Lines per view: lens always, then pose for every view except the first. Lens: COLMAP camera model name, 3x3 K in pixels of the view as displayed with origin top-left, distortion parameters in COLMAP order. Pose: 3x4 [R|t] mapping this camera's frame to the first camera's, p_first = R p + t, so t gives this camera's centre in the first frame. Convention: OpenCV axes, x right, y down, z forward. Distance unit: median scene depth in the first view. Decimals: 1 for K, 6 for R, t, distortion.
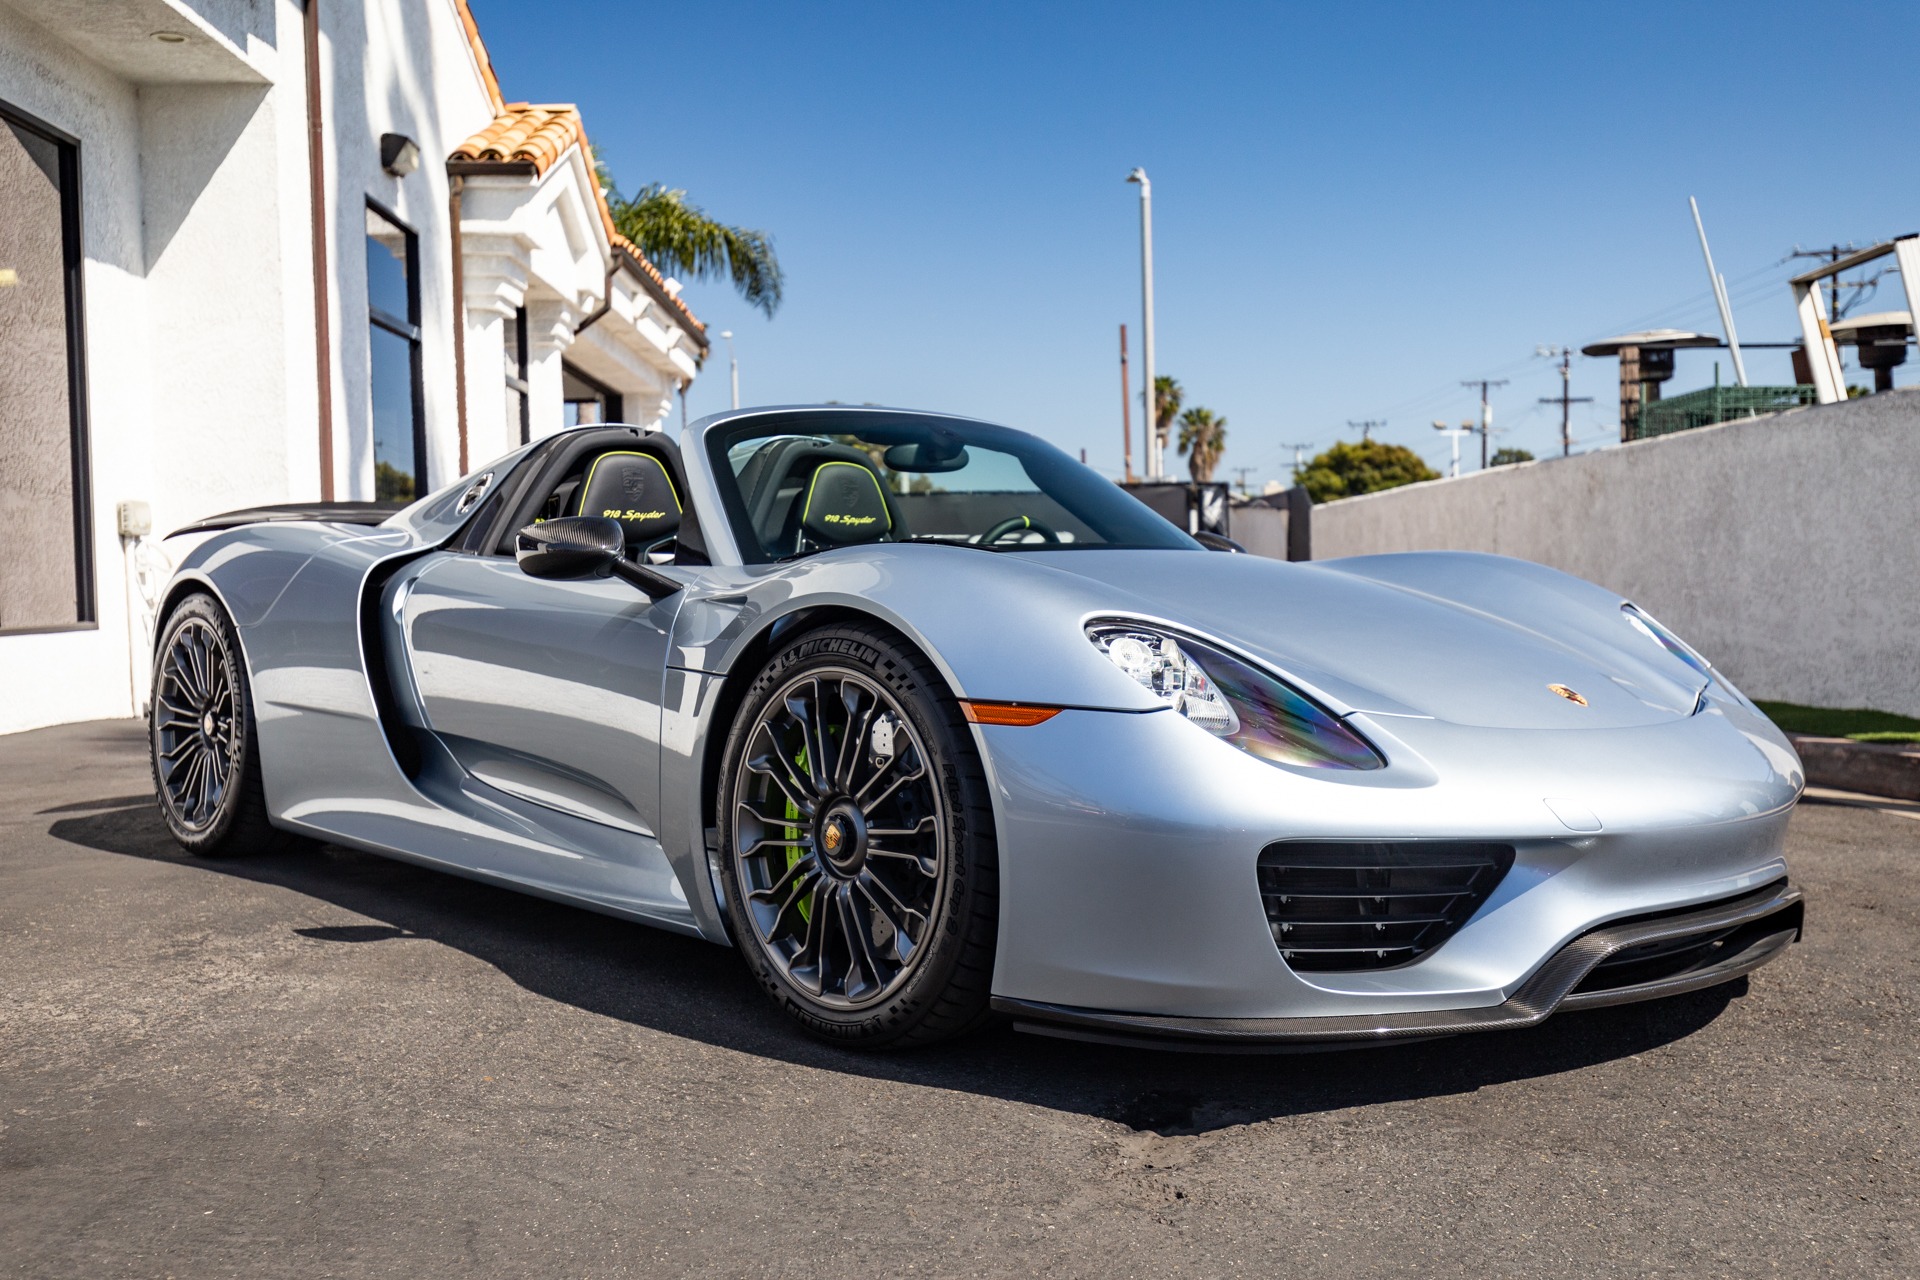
lens RADIAL K [[1803.4, 0, 961.5], [0, 1803.4, 655.1], [0, 0, 1]] dist [0.005528, 0.001813]
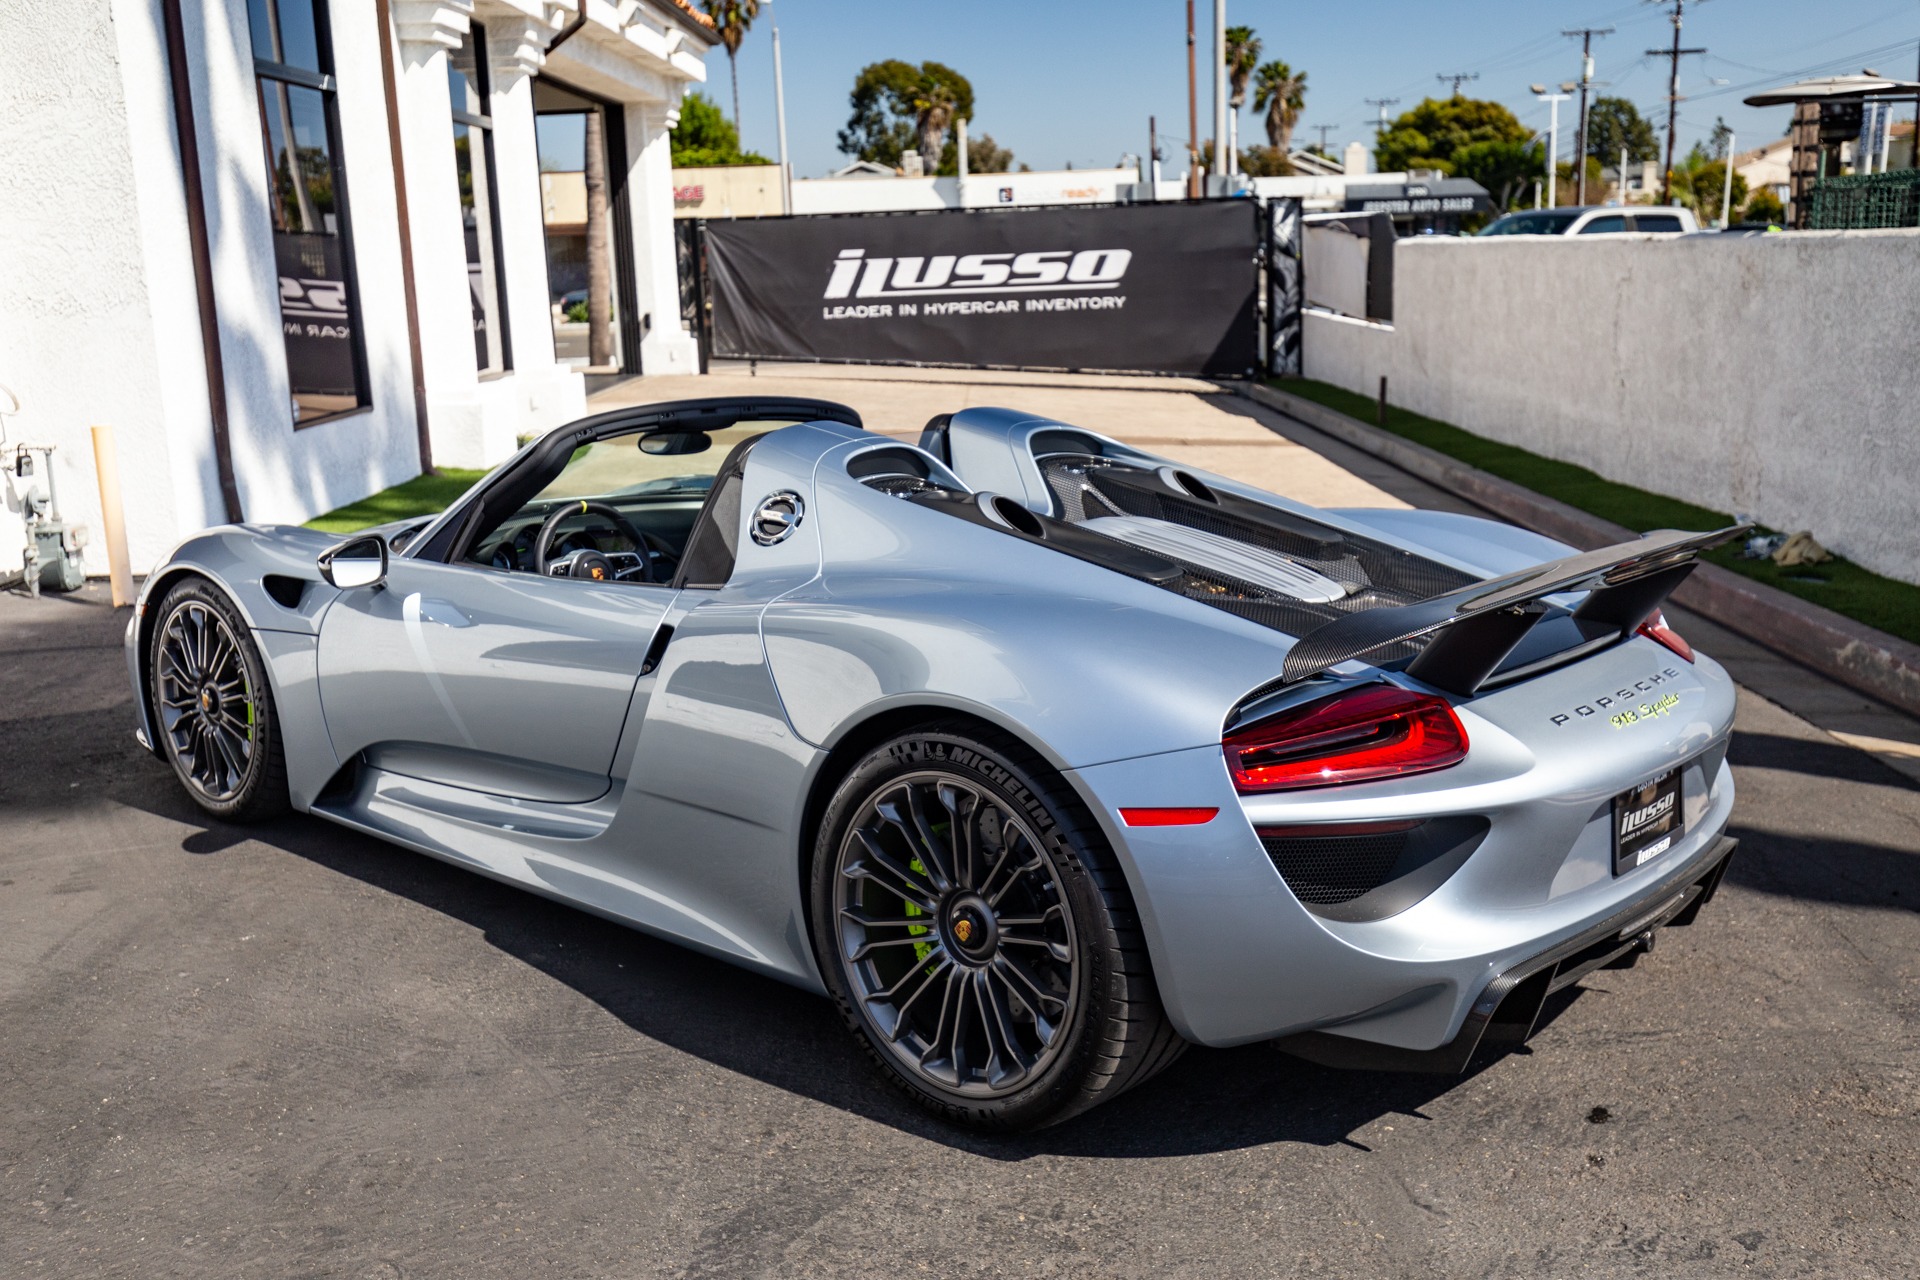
lens RADIAL K [[1803.4, 0, 961.5], [0, 1803.4, 655.1], [0, 0, 1]] dist [0.005528, 0.001813]
pose [[0.999263, -0.001913, -0.038347, 0.028679], [0.008867, 0.983256, 0.182016, -0.079557], [0.037357, -0.182222, 0.982547, 0.163300]]
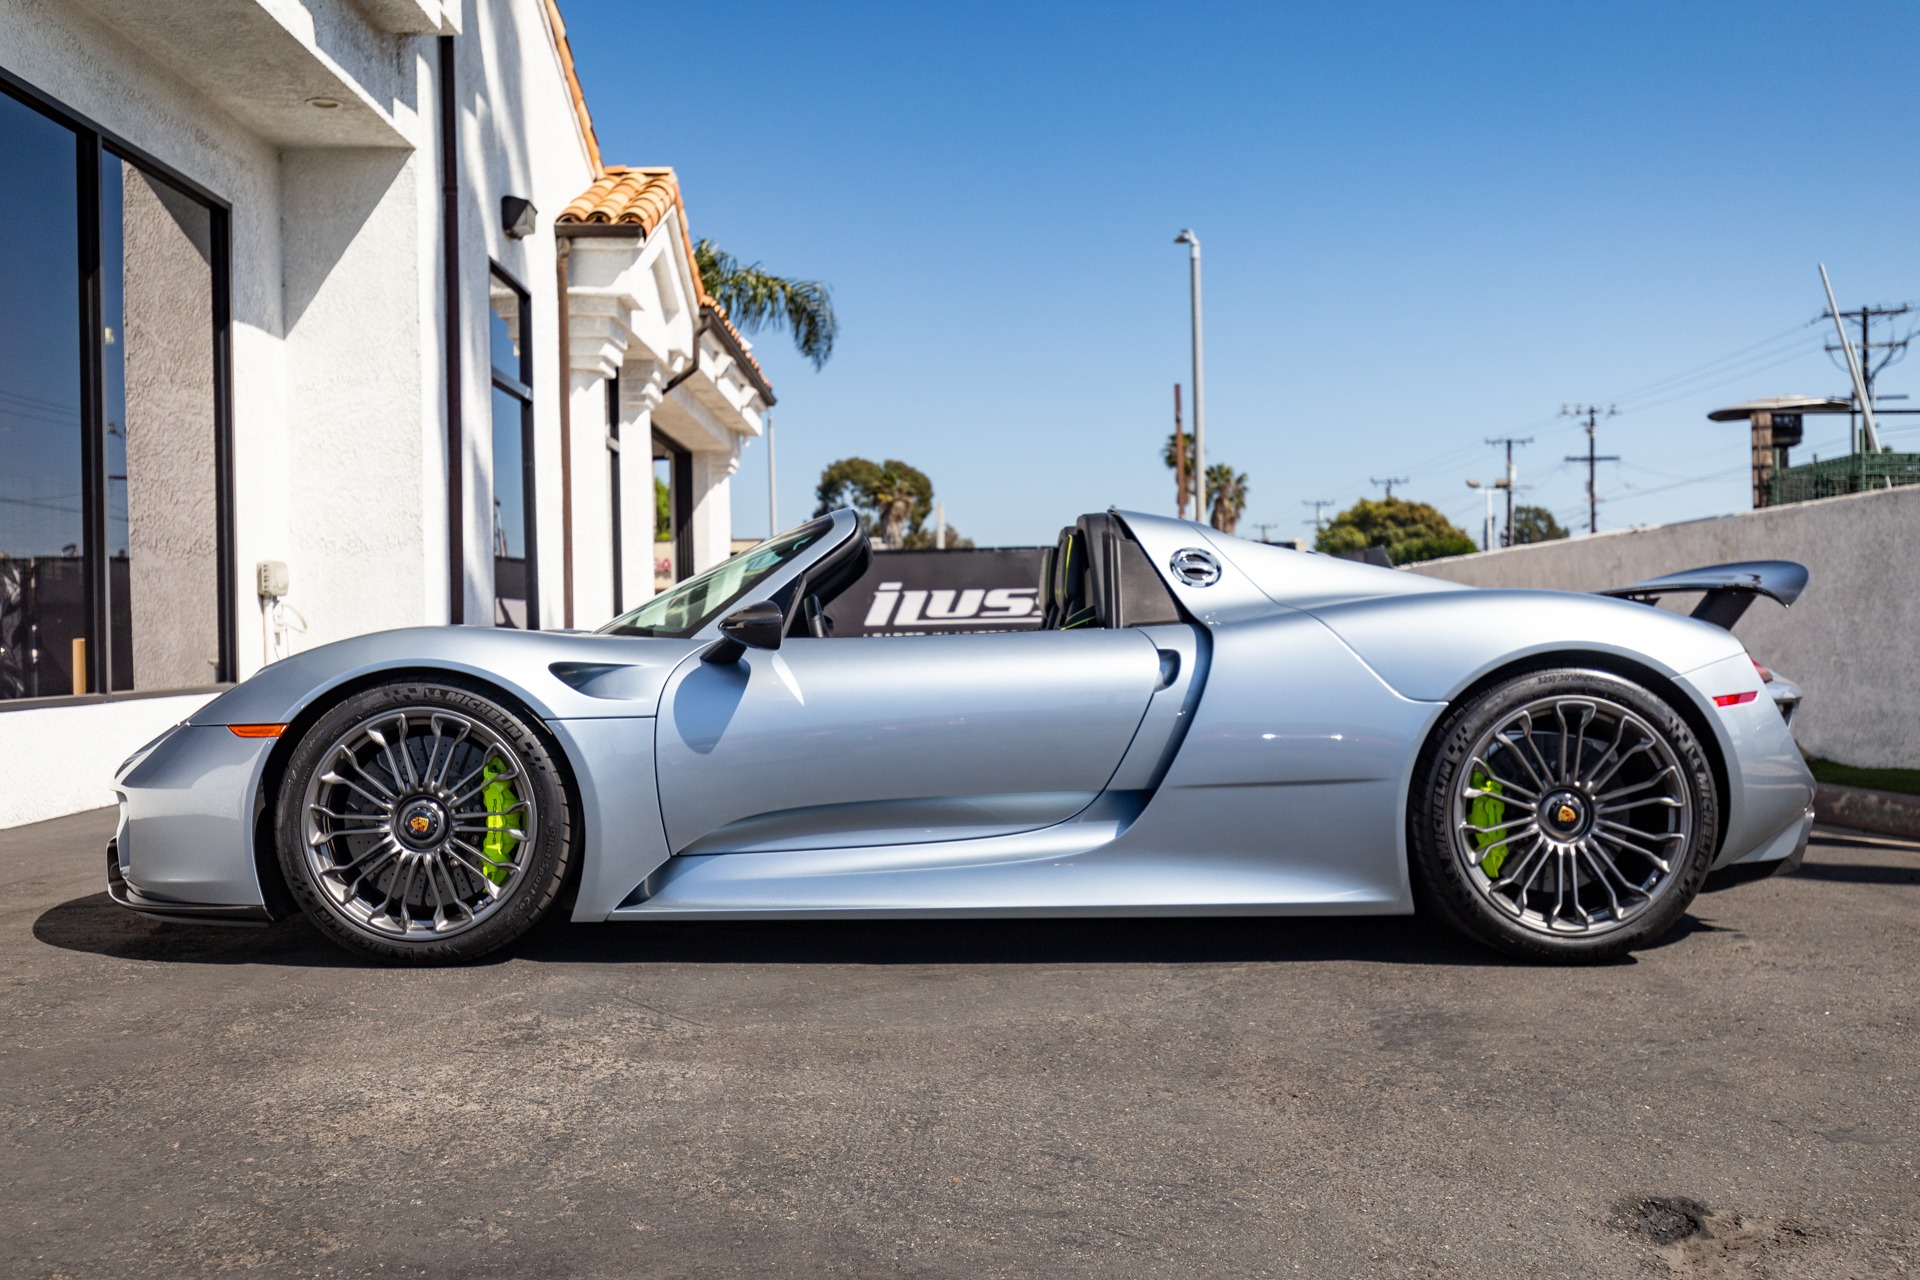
lens RADIAL K [[1803.0, 0, 966.5], [0, 1803.0, 649.4], [0, 0, 1]] dist [0.009711, -0.007502]
pose [[0.999978, 0.004149, -0.005224, -0.063332], [-0.004321, 0.999434, -0.033372, -0.004601], [0.005083, 0.033394, 0.999429, 0.004521]]
